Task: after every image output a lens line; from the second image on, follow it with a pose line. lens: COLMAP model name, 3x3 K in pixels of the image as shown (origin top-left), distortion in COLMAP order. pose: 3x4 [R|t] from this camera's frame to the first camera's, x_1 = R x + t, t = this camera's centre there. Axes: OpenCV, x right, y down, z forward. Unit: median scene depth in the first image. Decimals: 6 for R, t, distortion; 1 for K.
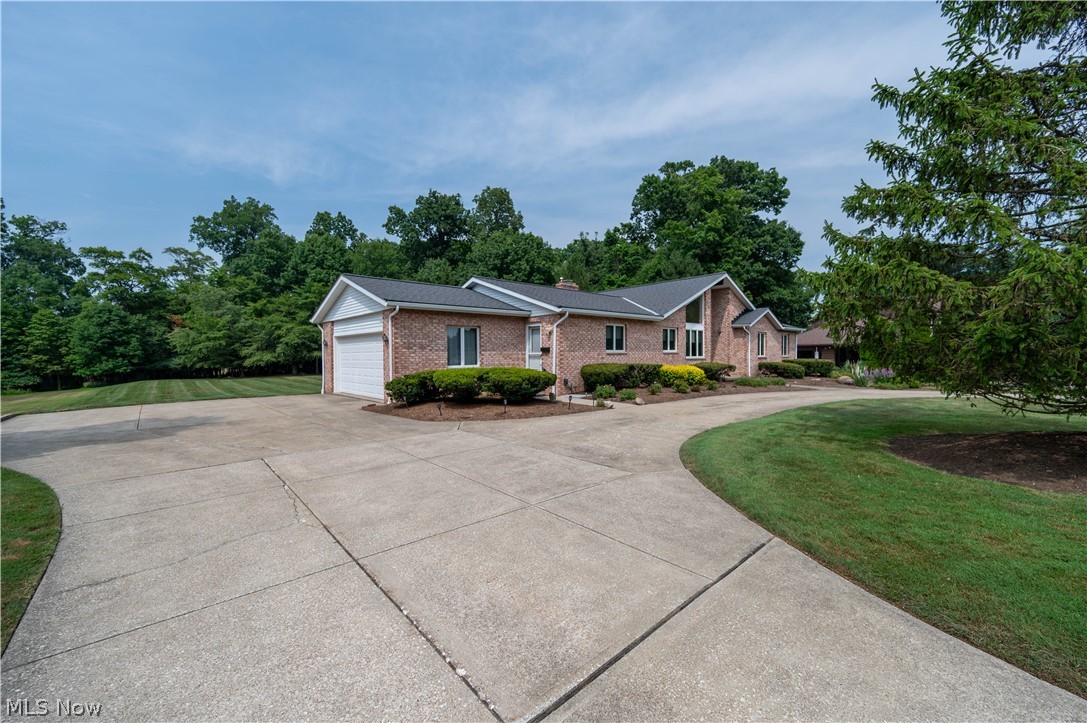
lens RADIAL K [[428.9, 0, 544.5], [0, 428.9, 364.4], [0, 0, 1]] dist [0.001039, 0.000023]
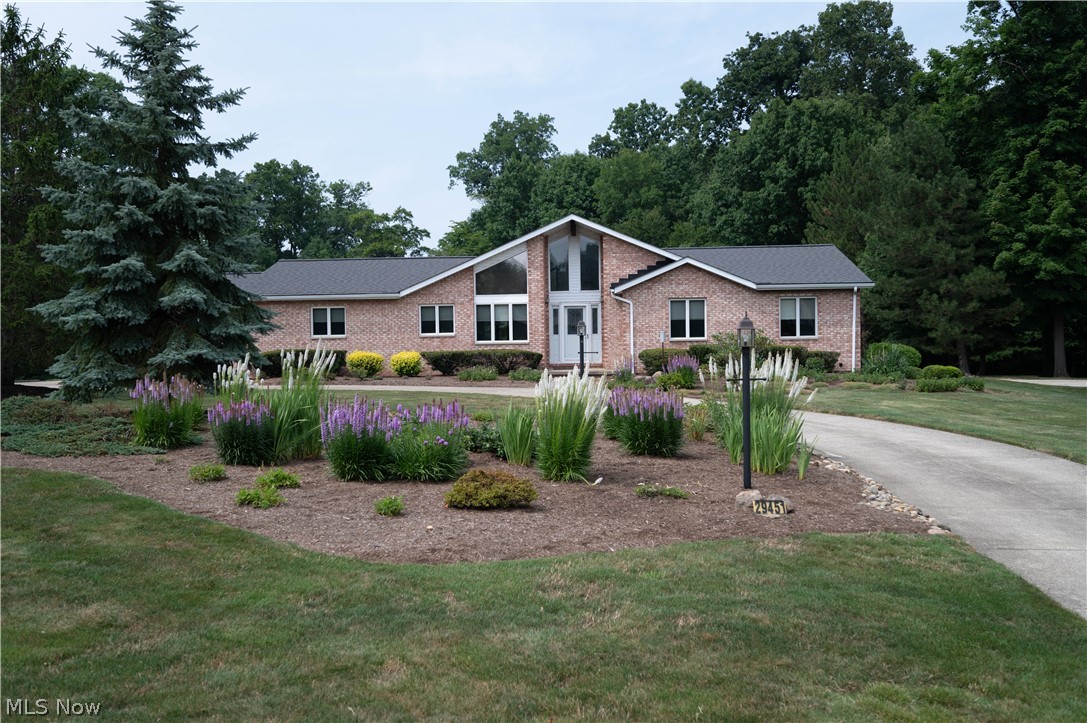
lens RADIAL K [[944.0, 0, 545.6], [0, 944.0, 358.3], [0, 0, 1]] dist [0.000047, 0.003374]
pose [[0.691265, 0.007189, -0.722565, 0.547384], [-0.006635, 0.999972, 0.003601, 0.001663], [0.722570, 0.002305, 0.691293, -0.014564]]
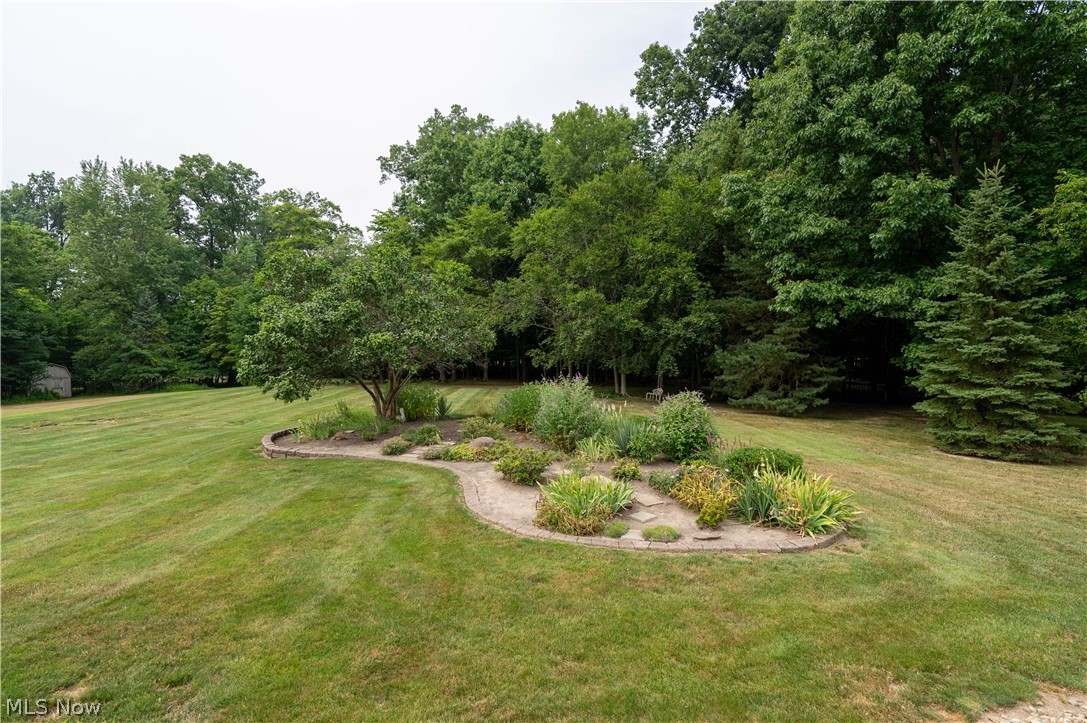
lens RADIAL K [[549.4, 0, 545.7], [0, 549.4, 362.1], [0, 0, 1]] dist [-0.001341, -0.000170]
pose [[0.761300, 0.030189, -0.647697, -0.032553], [-0.025416, 0.999537, 0.016715, -0.016494], [0.647902, 0.003737, 0.761715, 0.562821]]
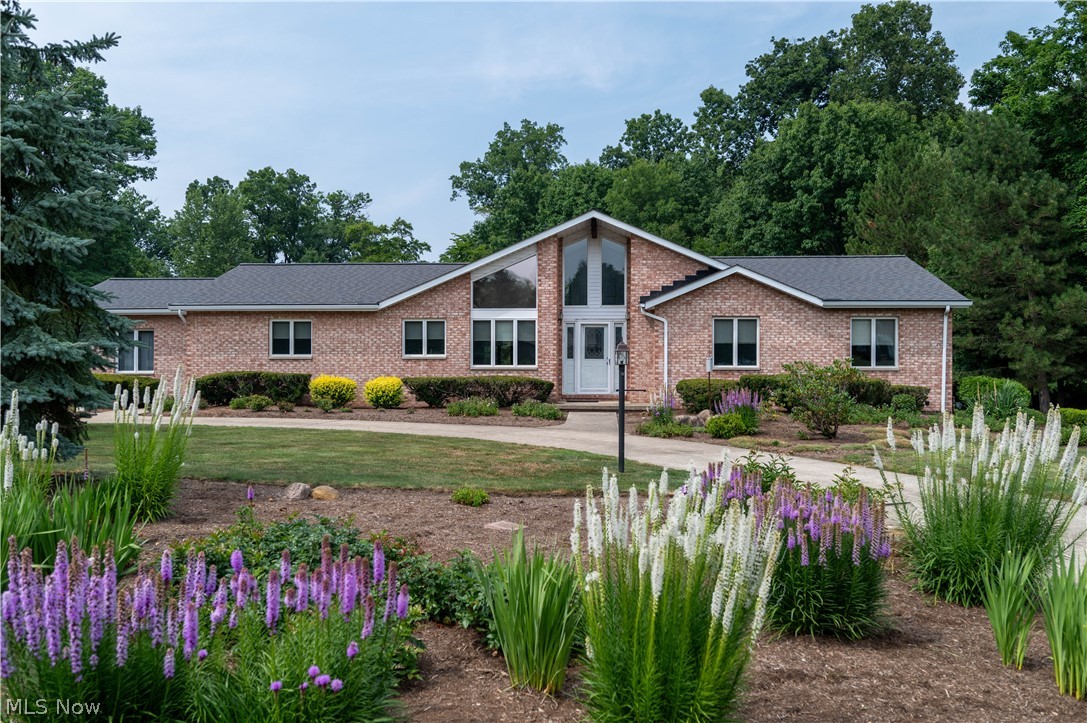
lens RADIAL K [[944.0, 0, 545.8], [0, 944.0, 361.8], [0, 0, 1]] dist [0.000047, 0.003374]
pose [[0.689513, 0.006302, -0.724246, 0.466978], [-0.024200, 0.999604, -0.014341, -0.002240], [0.723869, 0.027415, 0.689392, 0.055683]]
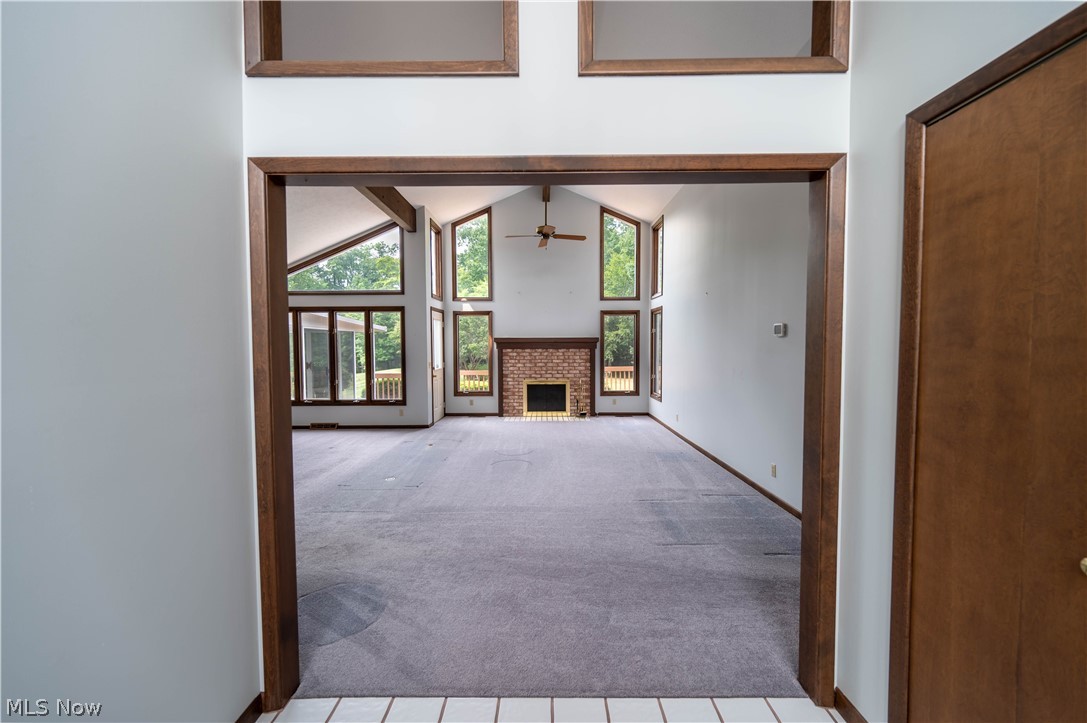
lens RADIAL K [[428.9, 0, 543.3], [0, 428.9, 362.7], [0, 0, 1]] dist [0.001039, 0.000023]
pose [[0.736549, 0.033359, -0.675561, 0.130236], [-0.017083, 0.999382, 0.030723, -0.017576], [0.676168, -0.011089, 0.736664, 0.408302]]
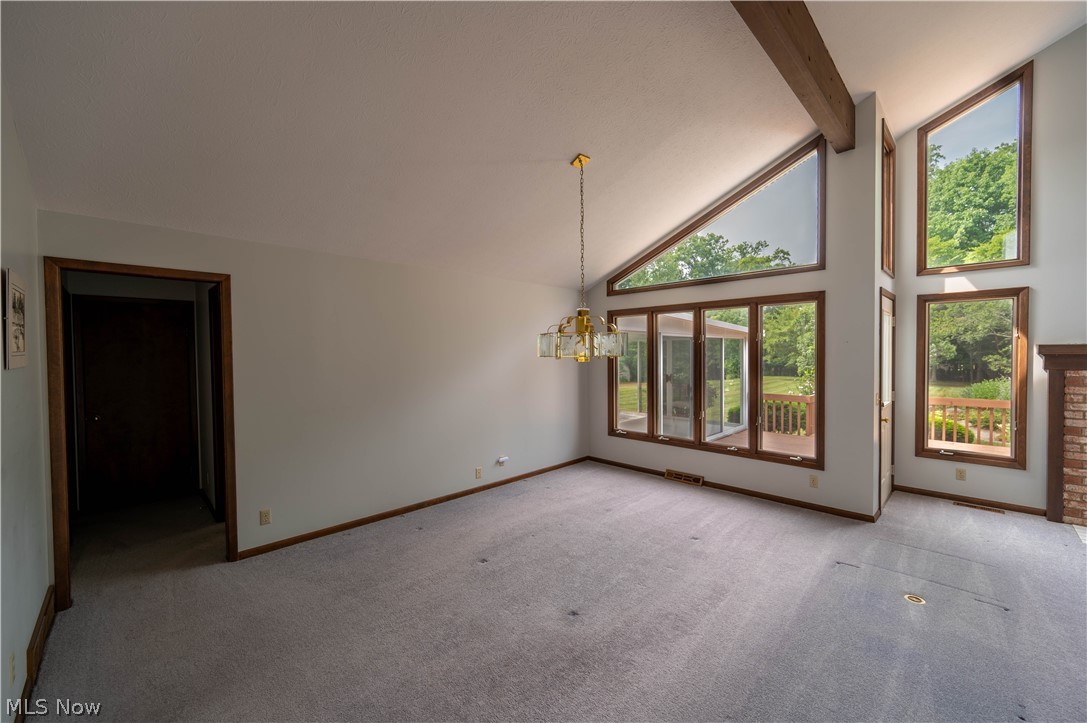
lens RADIAL K [[428.9, 0, 545.6], [0, 428.9, 360.2], [0, 0, 1]] dist [0.001039, 0.000023]
pose [[0.041979, 0.026523, -0.998766, 0.087217], [-0.016275, 0.999533, 0.025859, -0.019172], [0.998986, 0.015169, 0.042391, 0.423938]]
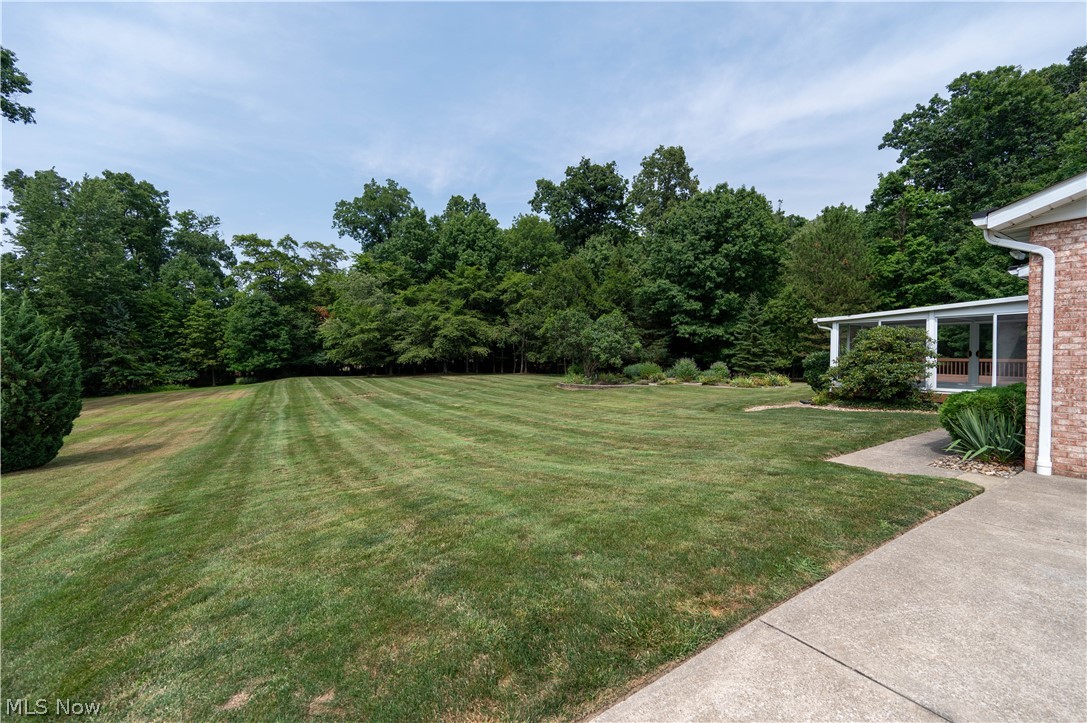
lens RADIAL K [[428.9, 0, 544.1], [0, 428.9, 363.5], [0, 0, 1]] dist [0.001039, 0.000023]
pose [[0.983336, 0.013290, -0.181312, -0.235375], [-0.013286, 0.999911, 0.001236, -0.000038], [0.181313, 0.001193, 0.983425, 0.195872]]
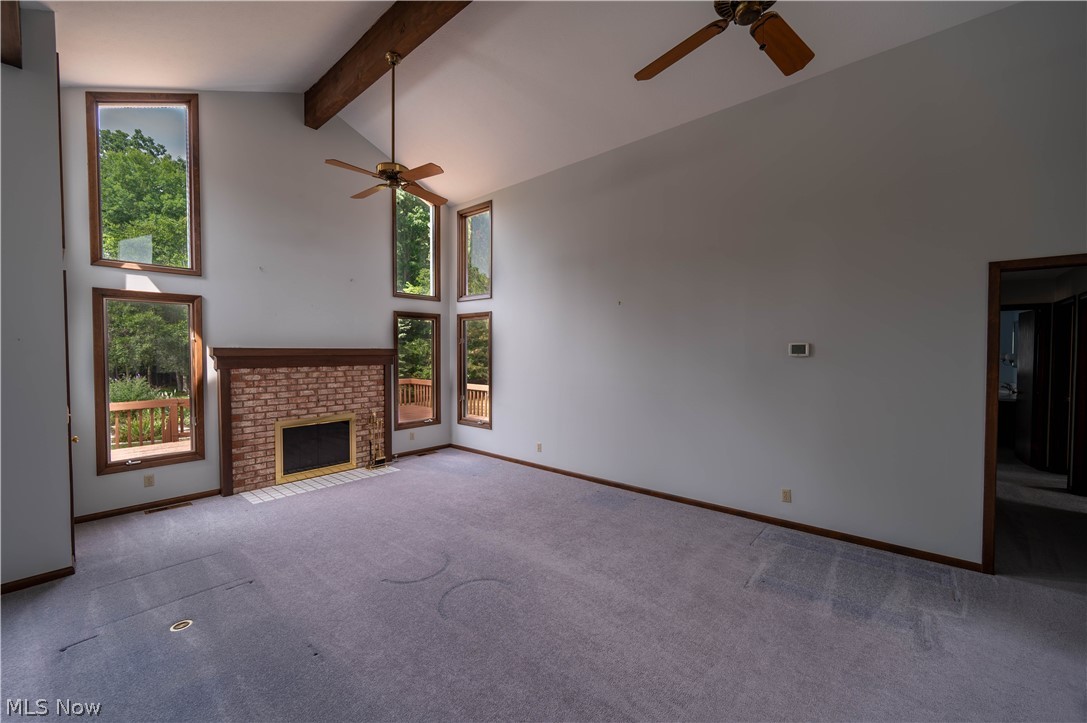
lens RADIAL K [[428.9, 0, 545.7], [0, 428.9, 362.3], [0, 0, 1]] dist [0.001039, 0.000023]
pose [[0.993612, 0.004839, 0.112745, 0.075669], [-0.005203, 0.999982, 0.002934, -0.019043], [-0.112729, -0.003502, 0.993620, 0.420716]]
